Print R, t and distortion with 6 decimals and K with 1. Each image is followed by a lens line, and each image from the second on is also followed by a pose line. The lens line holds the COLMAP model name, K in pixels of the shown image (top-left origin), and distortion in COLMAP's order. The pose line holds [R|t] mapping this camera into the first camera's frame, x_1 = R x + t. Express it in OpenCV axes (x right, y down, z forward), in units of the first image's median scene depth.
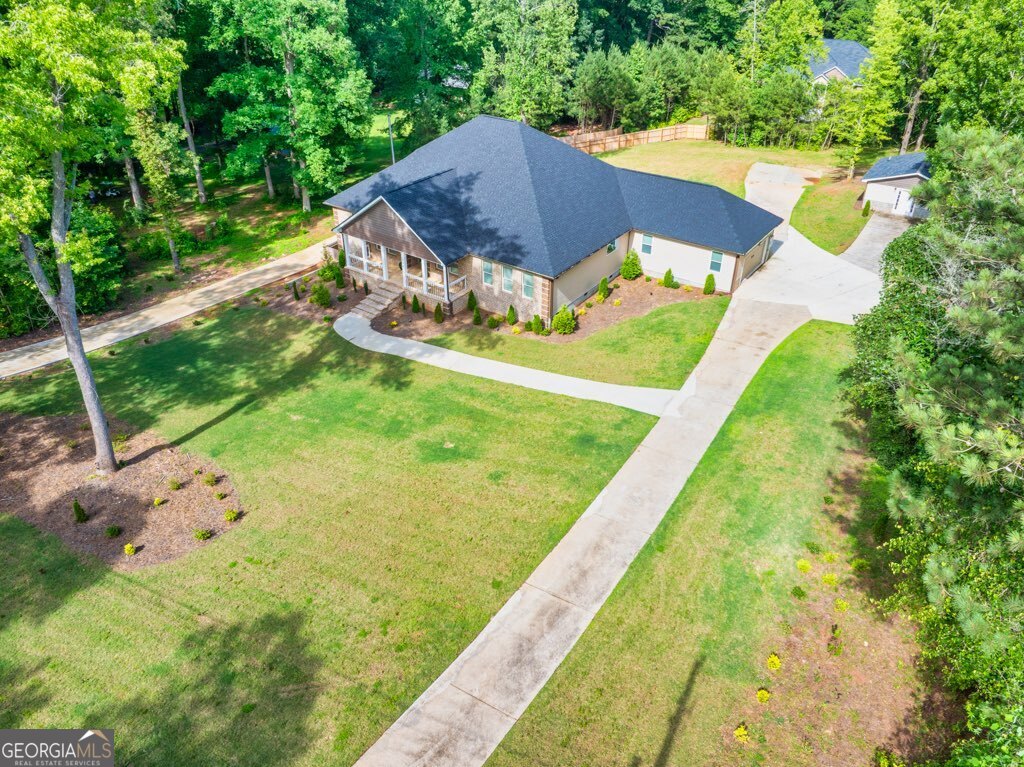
lens RADIAL K [[720.5, 0, 505.5], [0, 720.5, 360.2], [0, 0, 1]] dist [-0.006148, -0.000339]
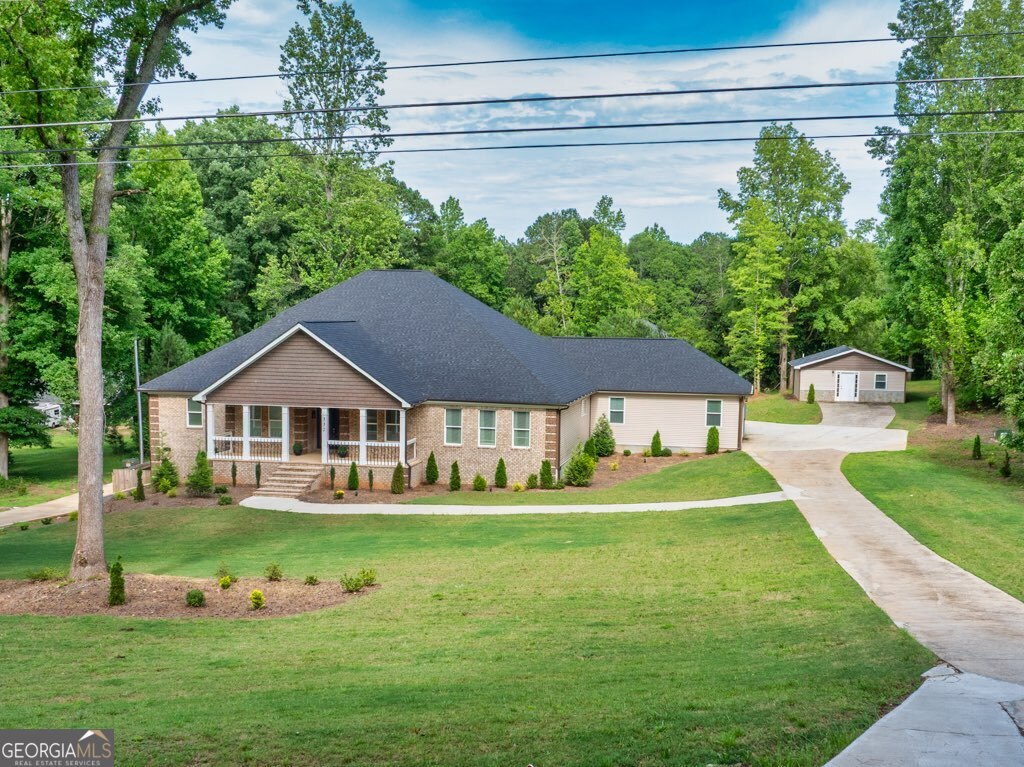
lens RADIAL K [[1155.8, 0, 512.0], [0, 1155.8, 383.5], [0, 0, 1]] dist [0.100741, 0.005291]
pose [[0.911869, -0.003859, 0.410463, -0.439090], [0.193478, 0.885951, -0.421493, 0.332963], [-0.362024, 0.463762, 0.808618, 0.035271]]
